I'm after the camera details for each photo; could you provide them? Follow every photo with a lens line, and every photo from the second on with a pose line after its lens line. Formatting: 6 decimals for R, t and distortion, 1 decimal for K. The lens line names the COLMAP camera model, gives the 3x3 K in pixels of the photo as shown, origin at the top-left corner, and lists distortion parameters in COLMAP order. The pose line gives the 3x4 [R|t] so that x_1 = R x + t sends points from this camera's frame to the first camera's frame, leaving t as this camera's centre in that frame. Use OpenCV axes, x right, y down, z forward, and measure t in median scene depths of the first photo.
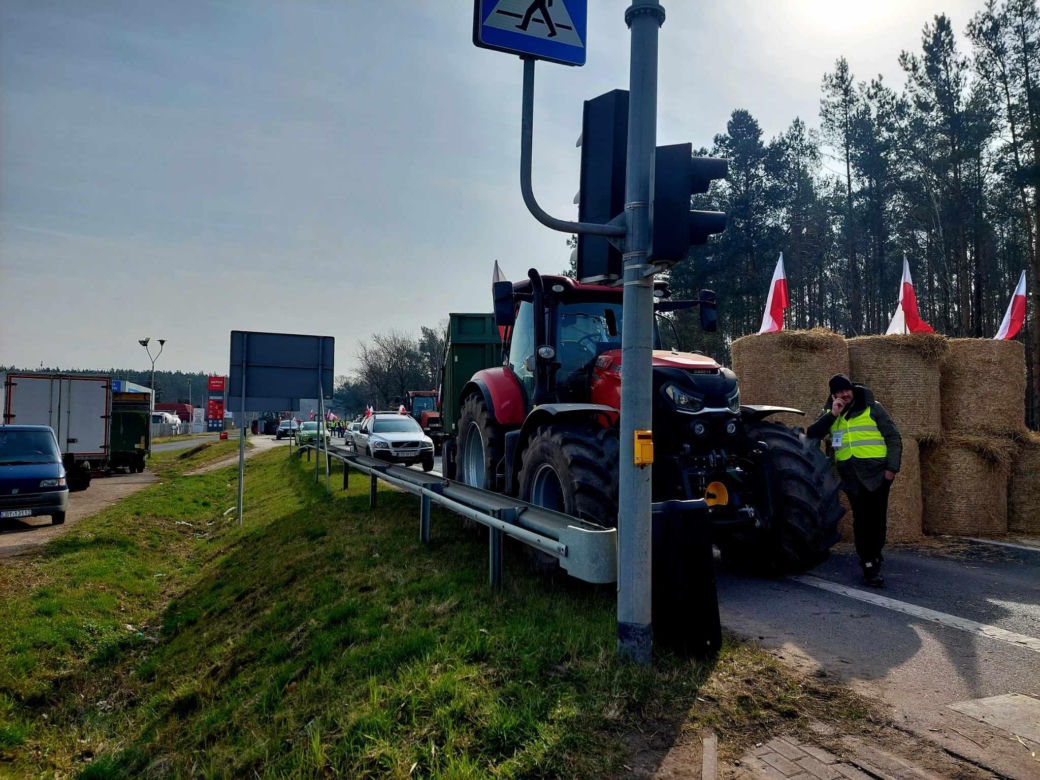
lens RADIAL K [[747.9, 0, 540.5], [0, 747.9, 393.7], [0, 0, 1]] dist [0.066095, -0.068510]
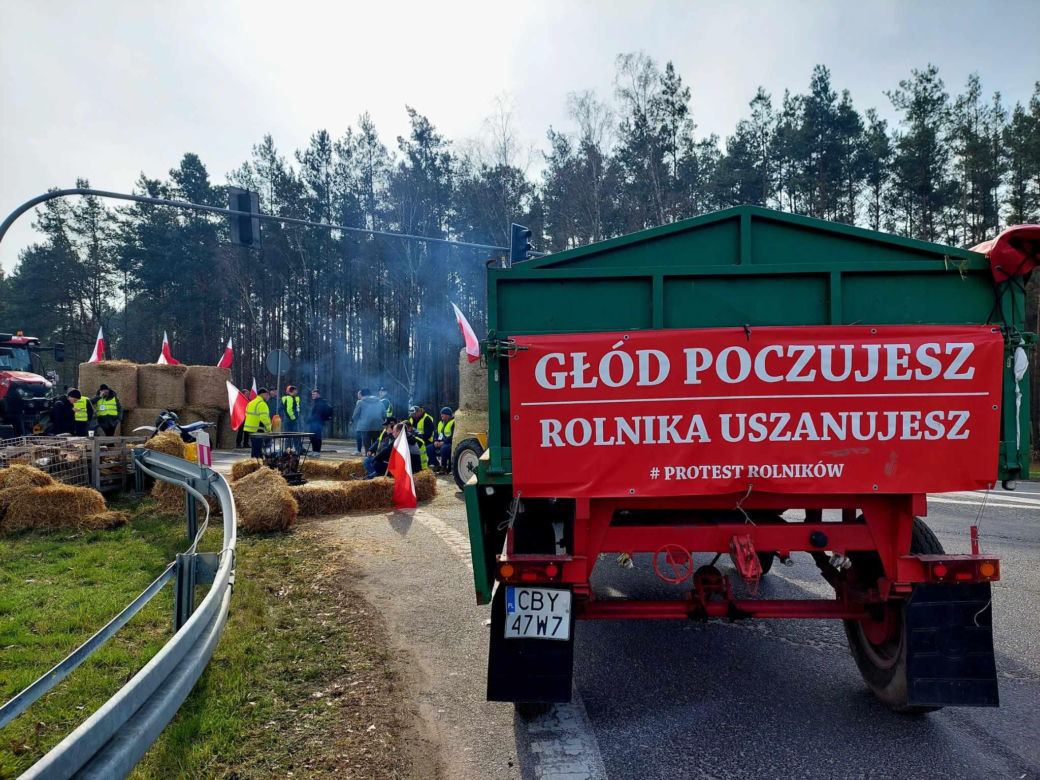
lens RADIAL K [[747.9, 0, 540.5], [0, 747.9, 393.7], [0, 0, 1]] dist [0.066095, -0.068510]
pose [[0.823003, 0.006171, 0.568003, 0.112610], [-0.023662, 0.999446, 0.023426, -0.071206], [-0.567544, -0.032720, 0.822693, -1.603495]]
